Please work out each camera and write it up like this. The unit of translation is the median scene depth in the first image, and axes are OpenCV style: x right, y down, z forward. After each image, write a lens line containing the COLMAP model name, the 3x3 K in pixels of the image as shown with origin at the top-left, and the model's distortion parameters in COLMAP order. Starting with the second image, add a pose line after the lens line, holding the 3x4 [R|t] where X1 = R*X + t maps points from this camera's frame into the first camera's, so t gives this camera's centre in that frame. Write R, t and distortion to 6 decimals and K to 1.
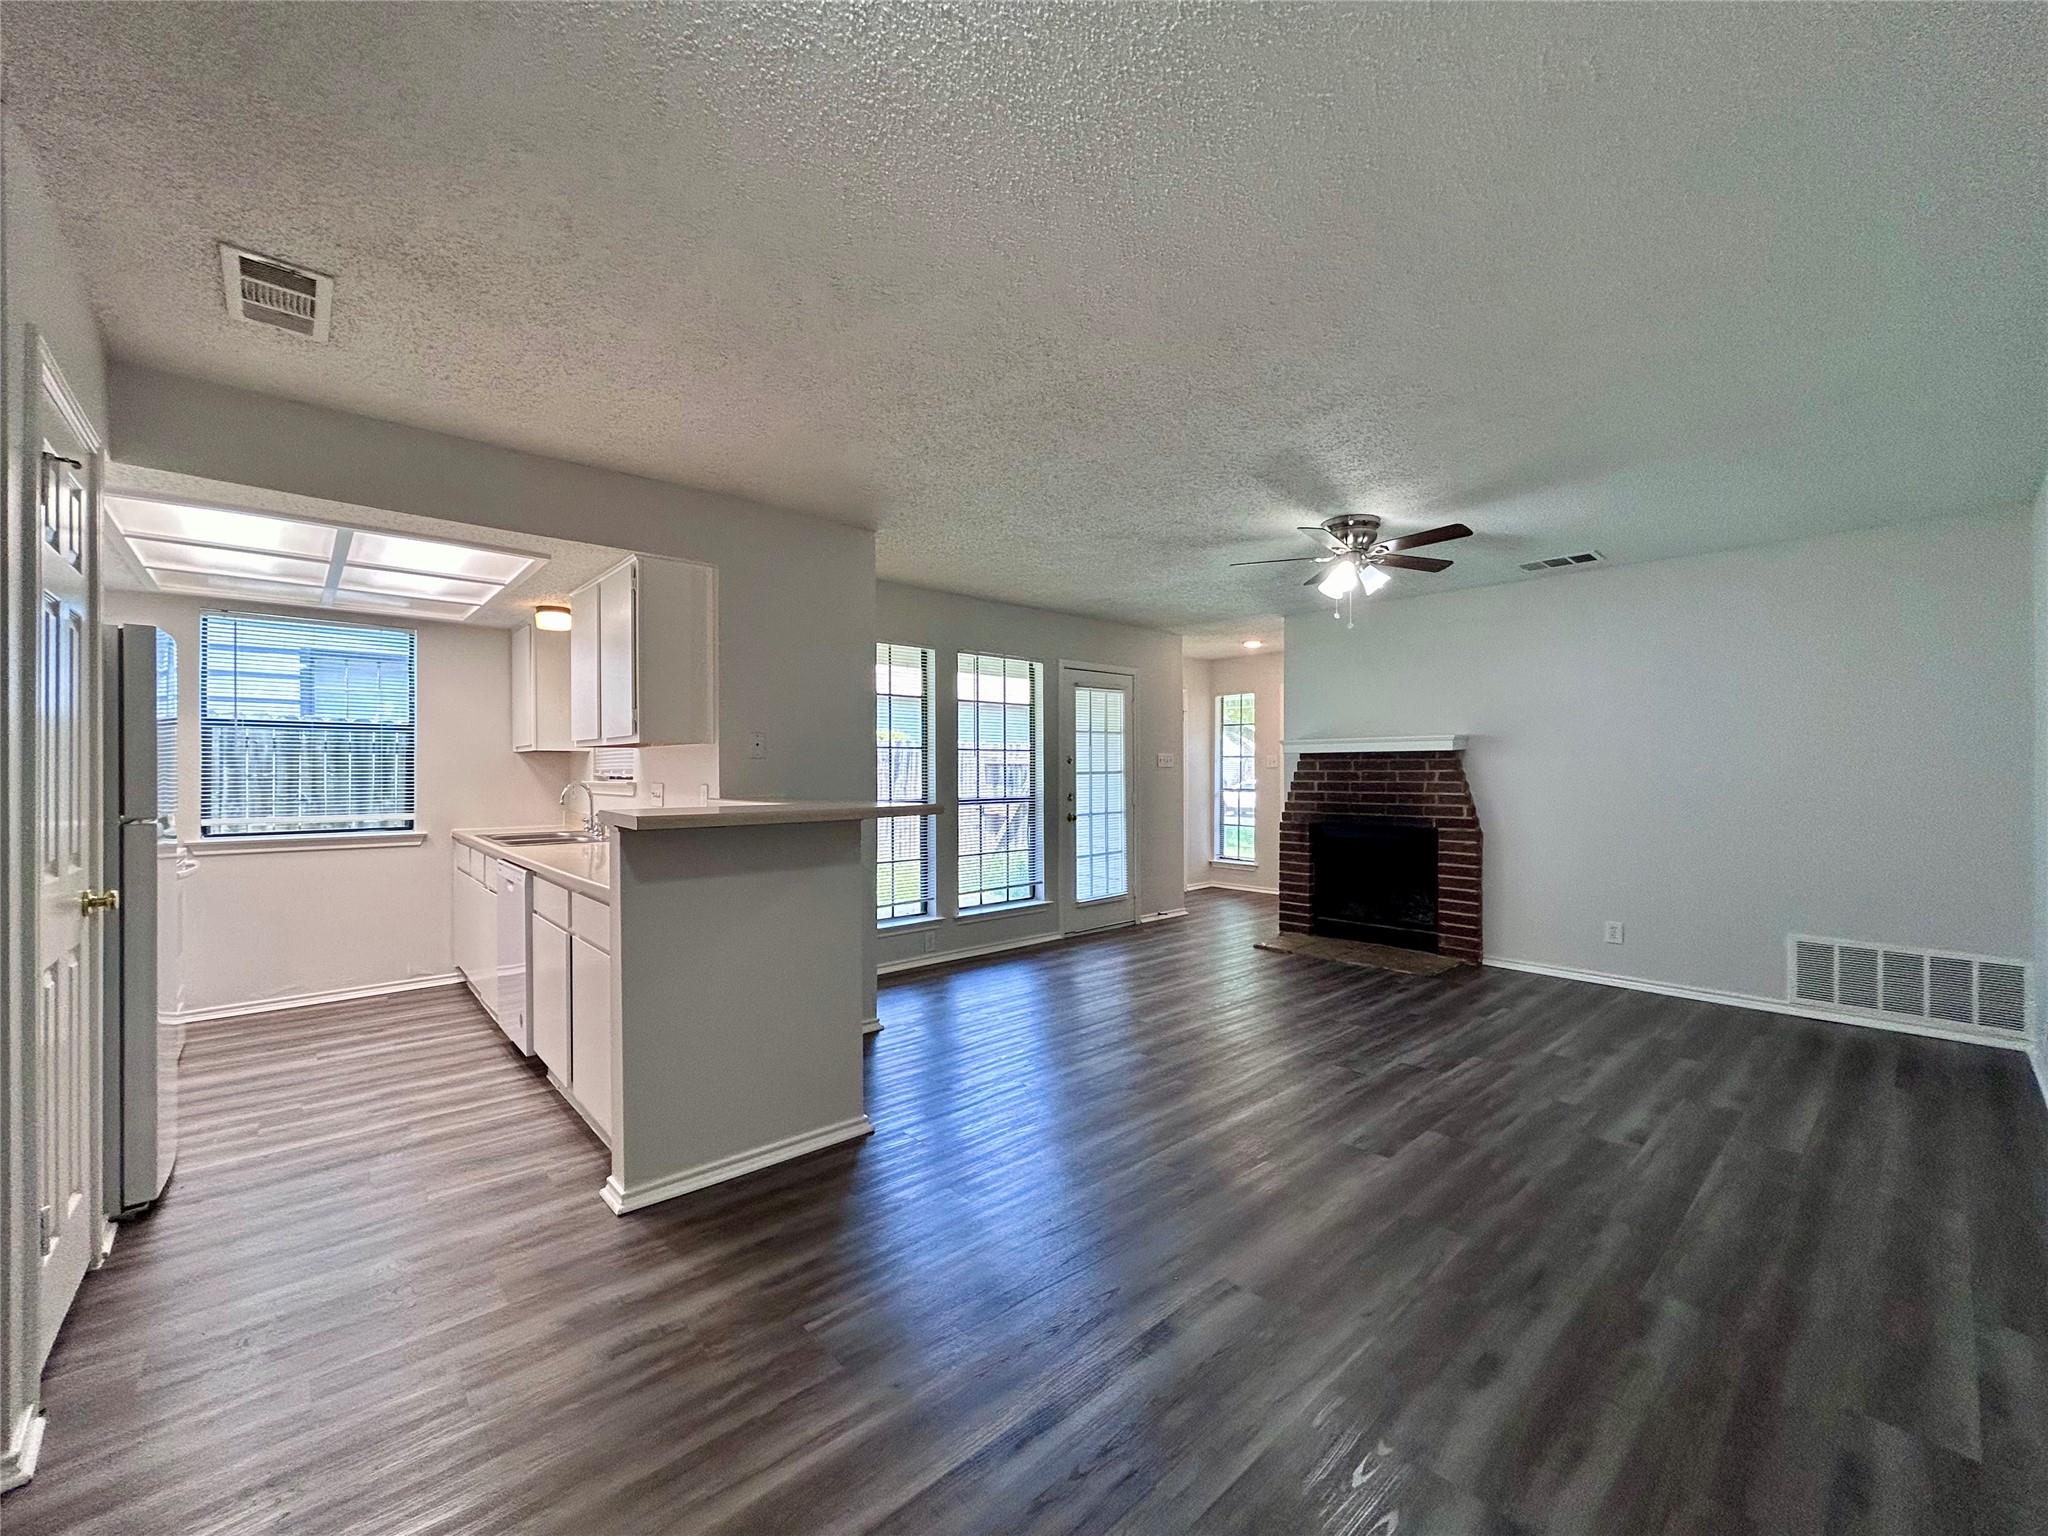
lens RADIAL K [[823.4, 0, 1029.9], [0, 823.4, 765.0], [0, 0, 1]] dist [0.001579, 0.000293]
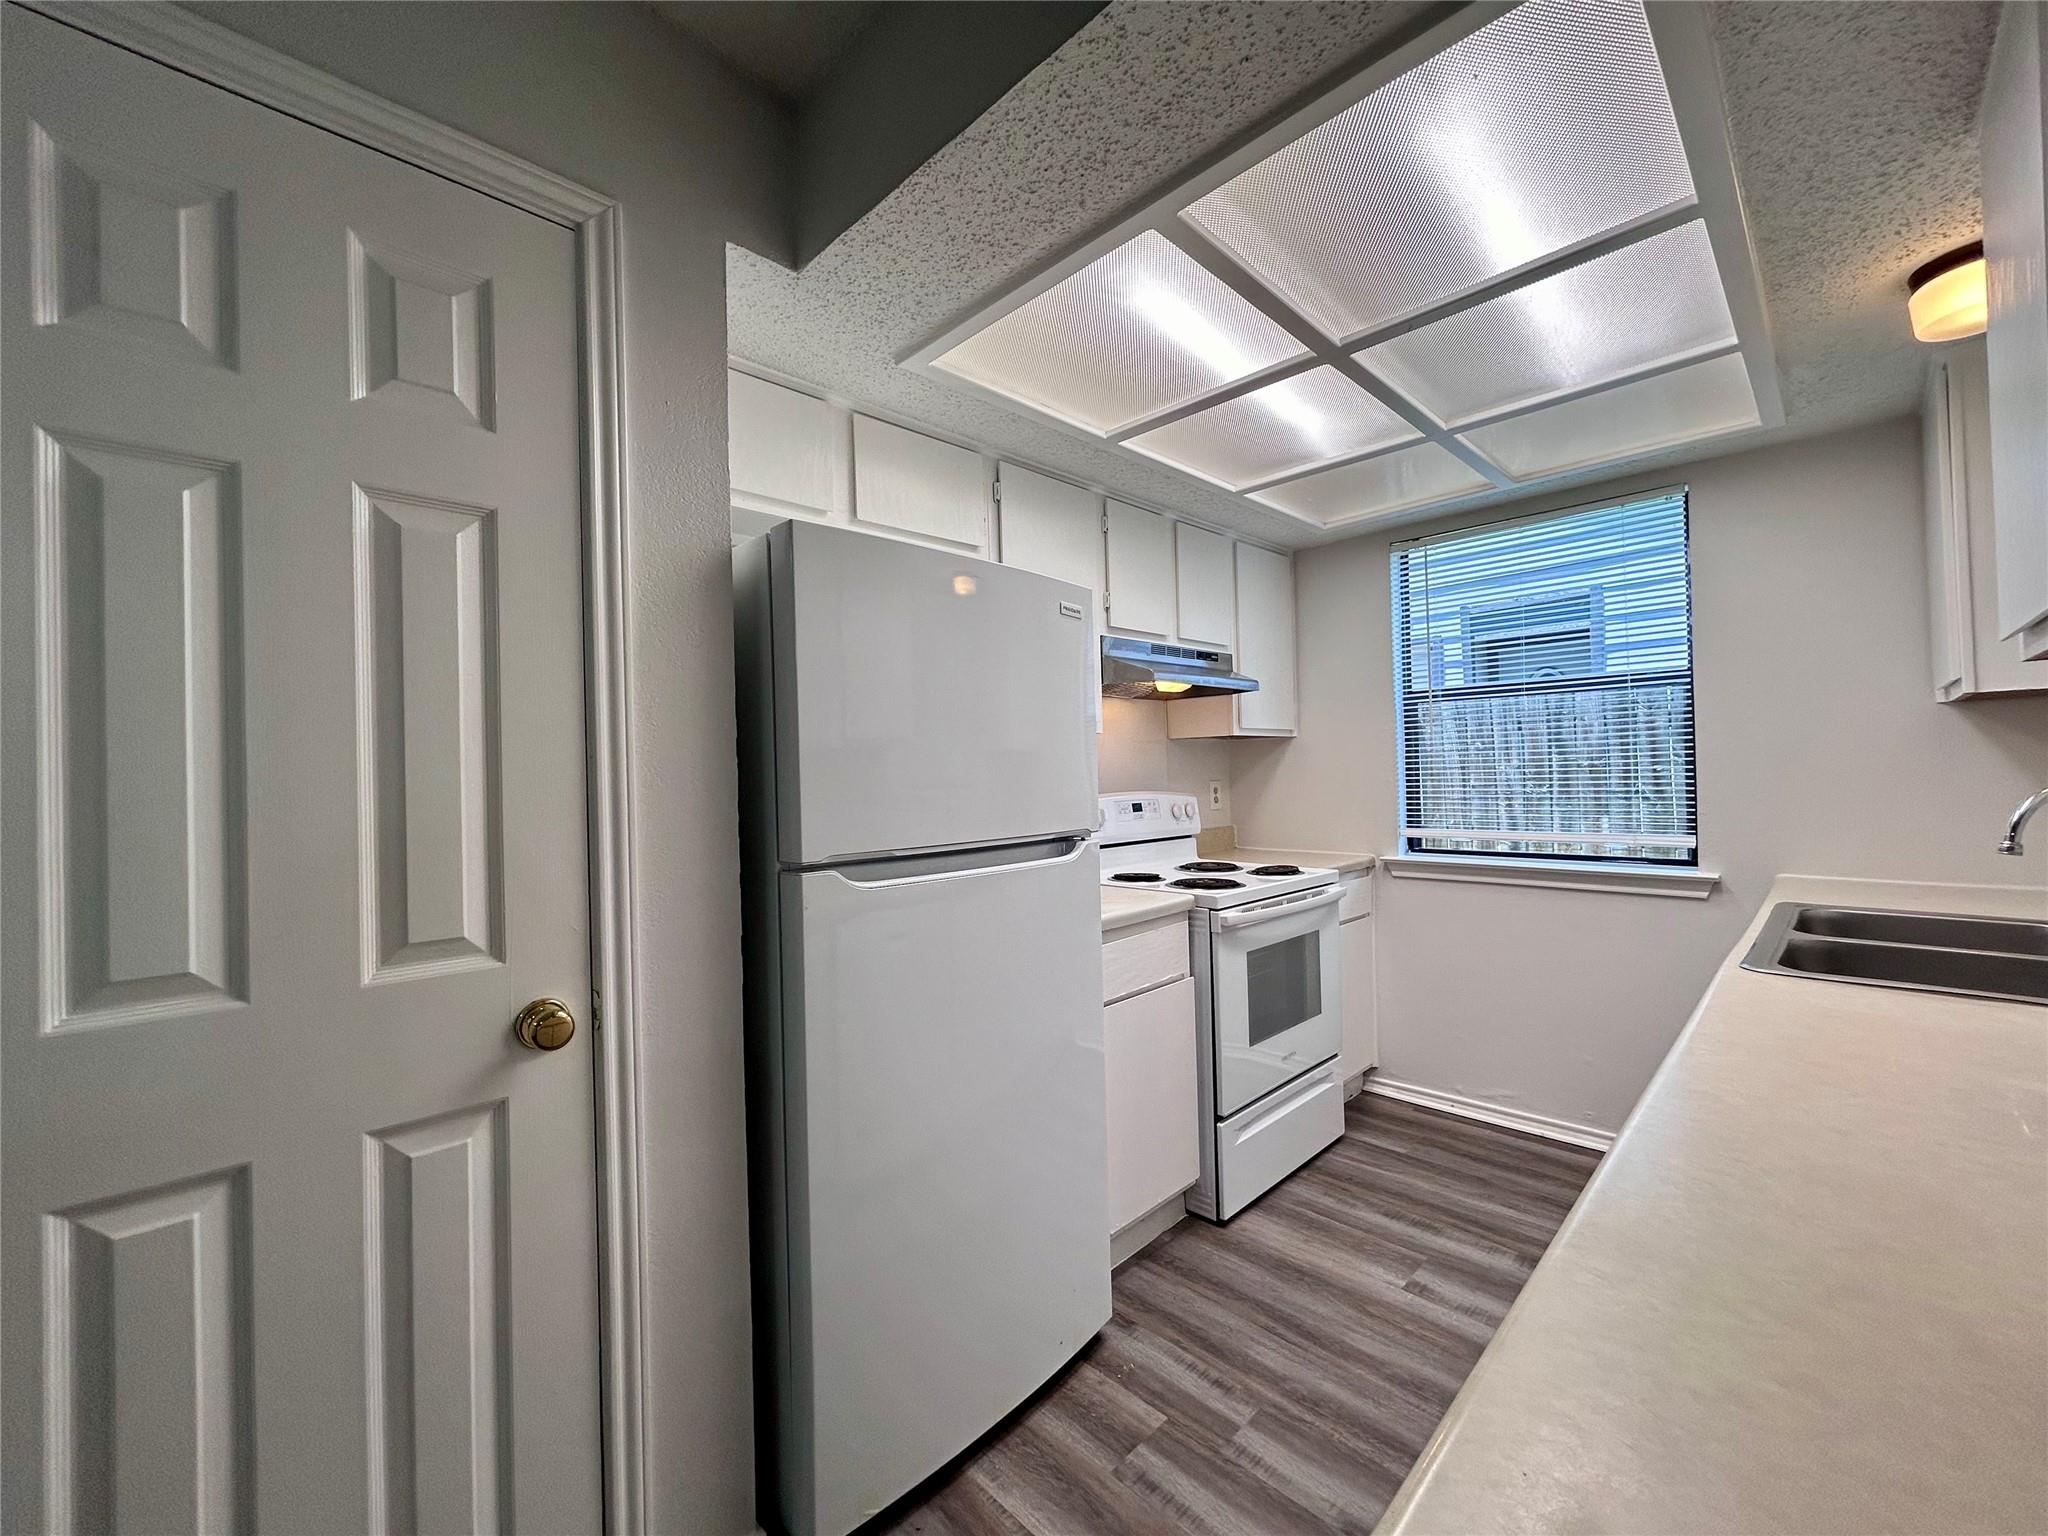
lens RADIAL K [[823.4, 0, 1033.2], [0, 823.4, 770.0], [0, 0, 1]] dist [0.001579, 0.000293]
pose [[0.045722, -0.004408, -0.998944, -0.264818], [0.034308, 0.999407, -0.002839, 0.003736], [0.998365, -0.034141, 0.045846, 0.606800]]
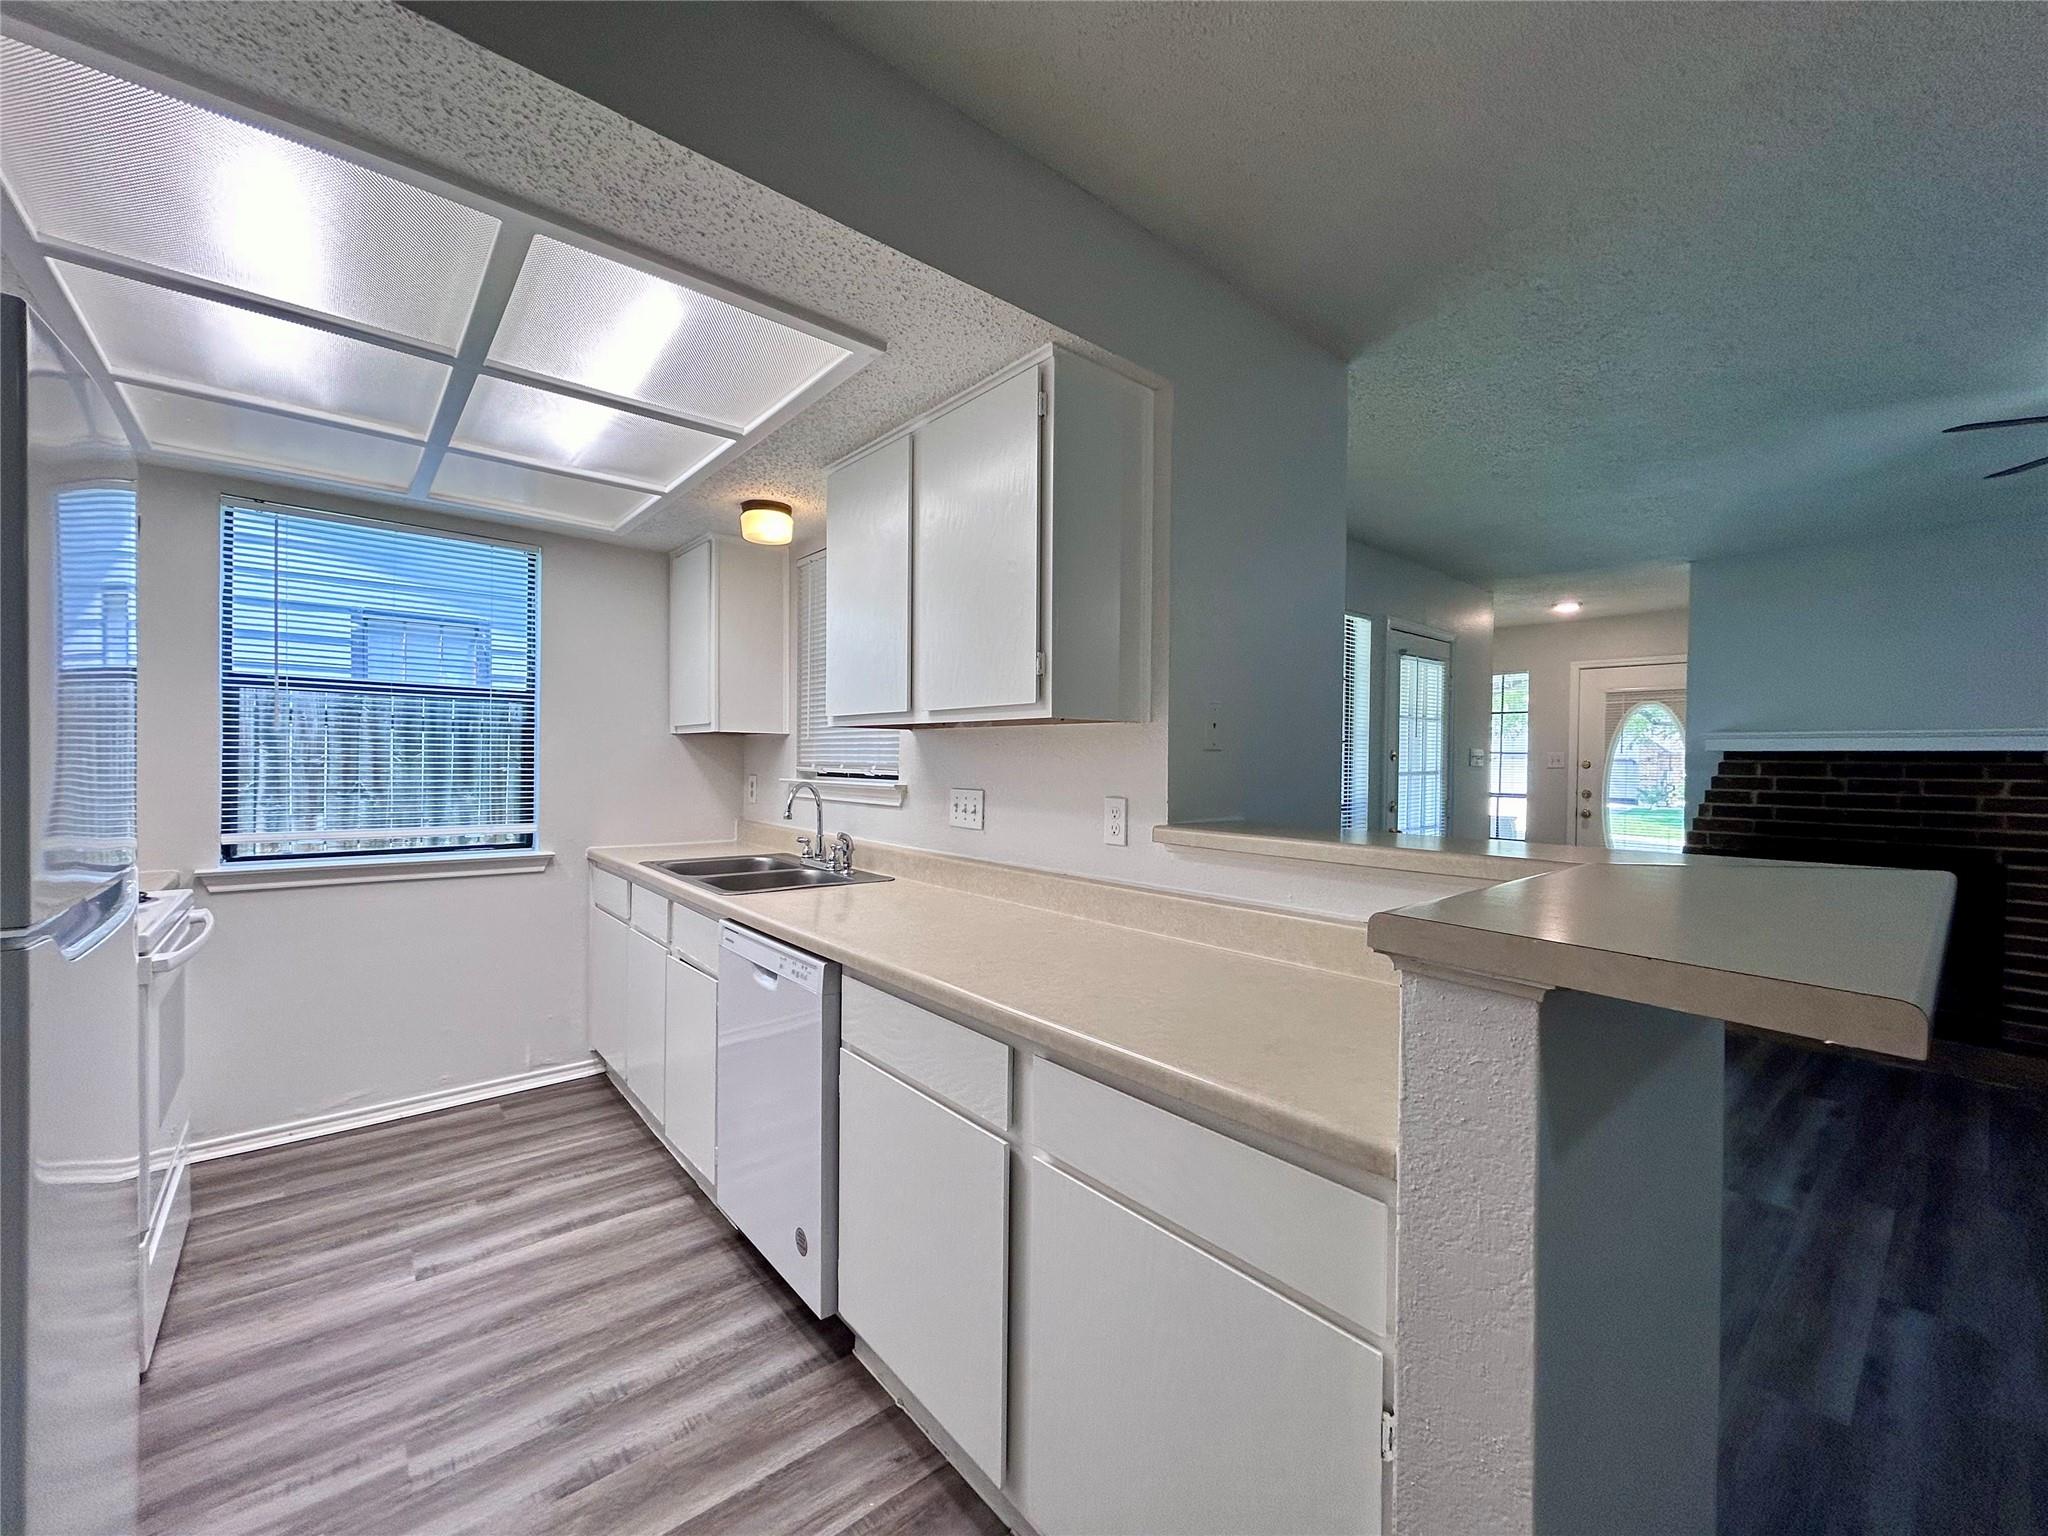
lens RADIAL K [[823.4, 0, 1024.8], [0, 823.4, 764.1], [0, 0, 1]] dist [0.001579, 0.000293]
pose [[0.999504, 0.014420, -0.027982, -0.362639], [-0.014137, 0.999847, 0.010278, -0.002298], [0.028126, -0.009877, 0.999556, 0.375027]]
